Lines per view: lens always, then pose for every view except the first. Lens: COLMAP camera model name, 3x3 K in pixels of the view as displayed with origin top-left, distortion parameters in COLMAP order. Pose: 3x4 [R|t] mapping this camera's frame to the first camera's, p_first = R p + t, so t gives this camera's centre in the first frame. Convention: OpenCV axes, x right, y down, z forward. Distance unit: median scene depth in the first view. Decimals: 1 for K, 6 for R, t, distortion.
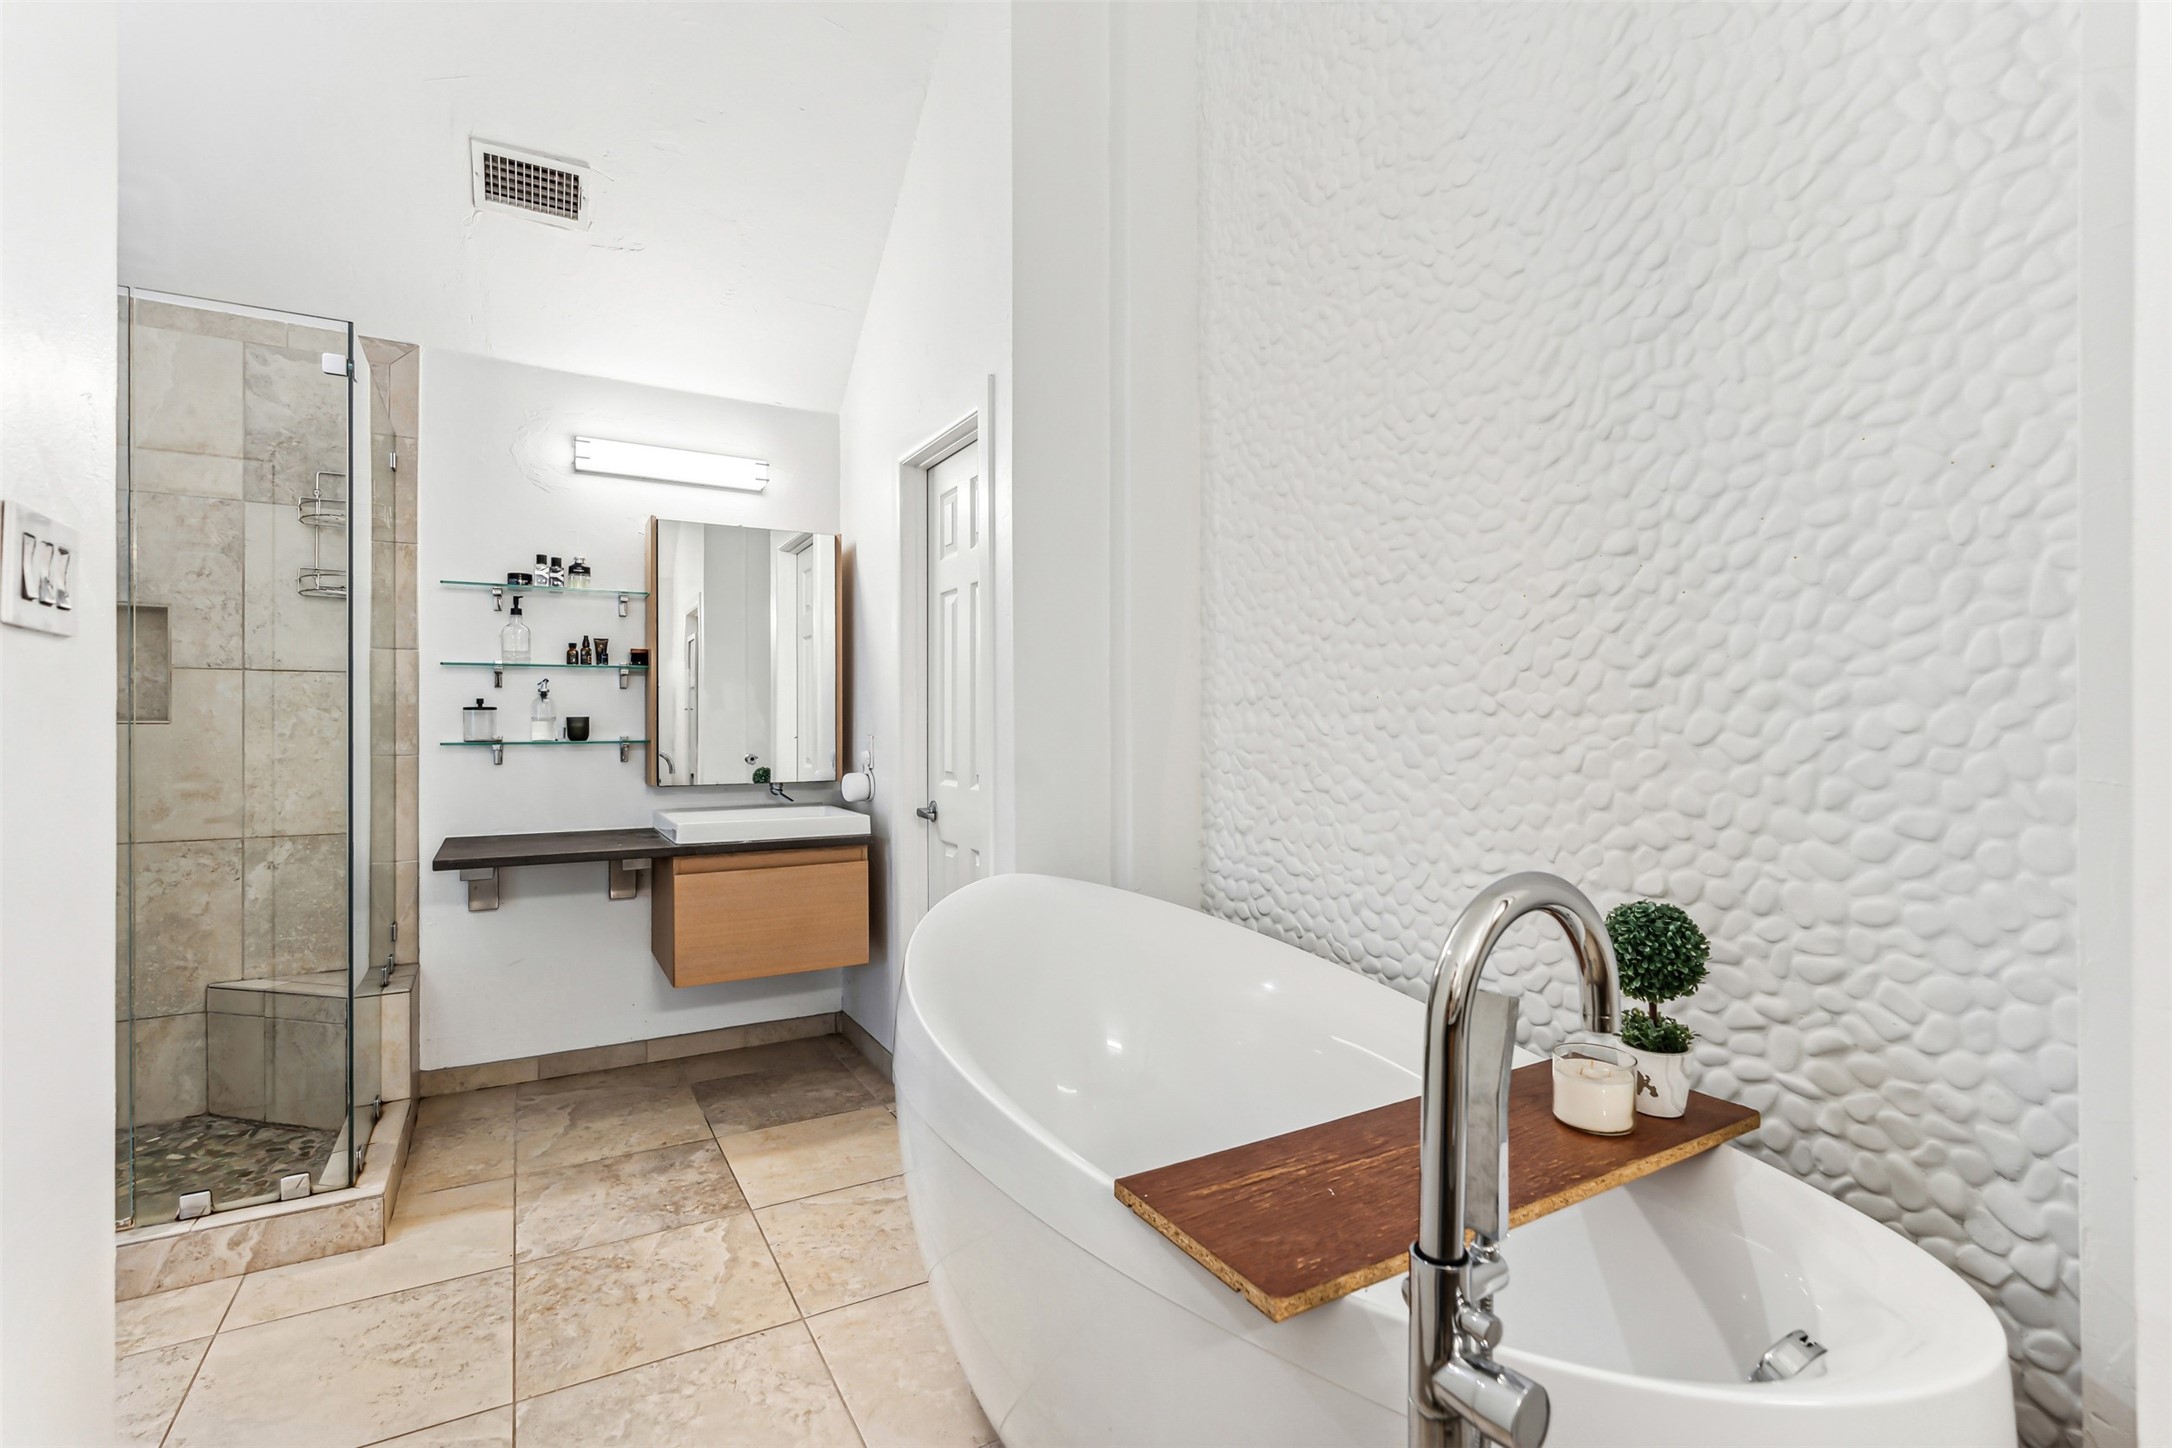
lens RADIAL K [[982.9, 0, 1086.0], [0, 982.9, 724.0], [0, 0, 1]] dist [-0.002278, 0.000778]
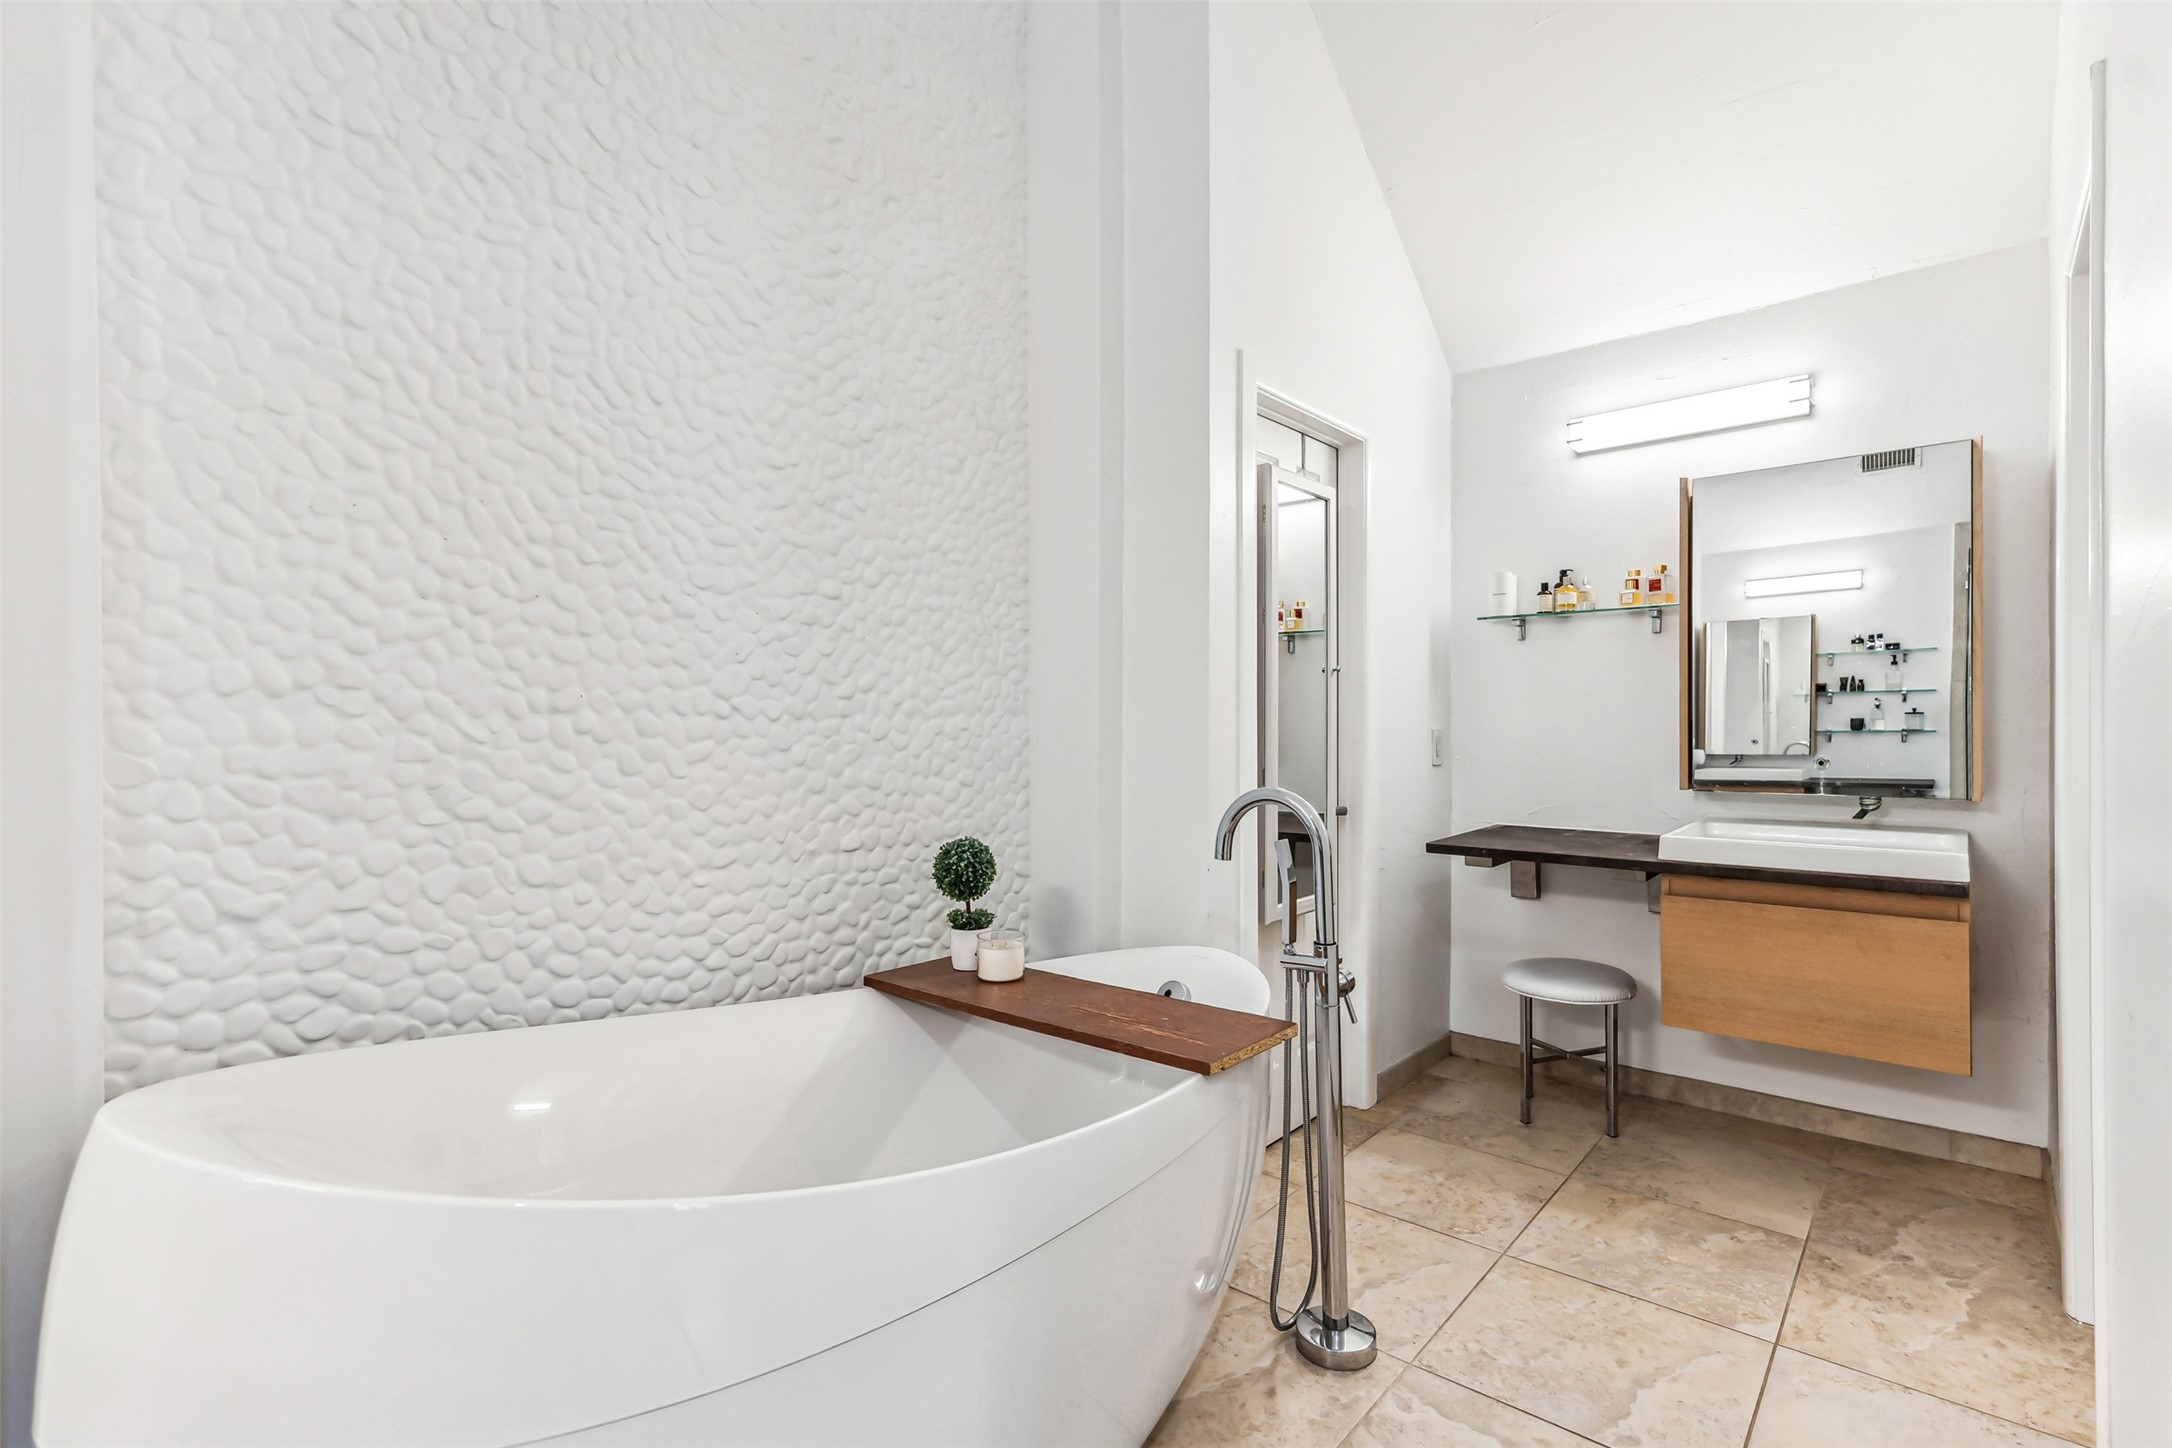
lens RADIAL K [[982.9, 0, 1086.0], [0, 982.9, 724.0], [0, 0, 1]] dist [-0.002278, 0.000778]
pose [[-0.313949, 0.000185, 0.949440, -0.764362], [0.003232, 0.999994, 0.000874, -0.002982], [-0.949434, 0.003343, -0.313948, 1.018177]]
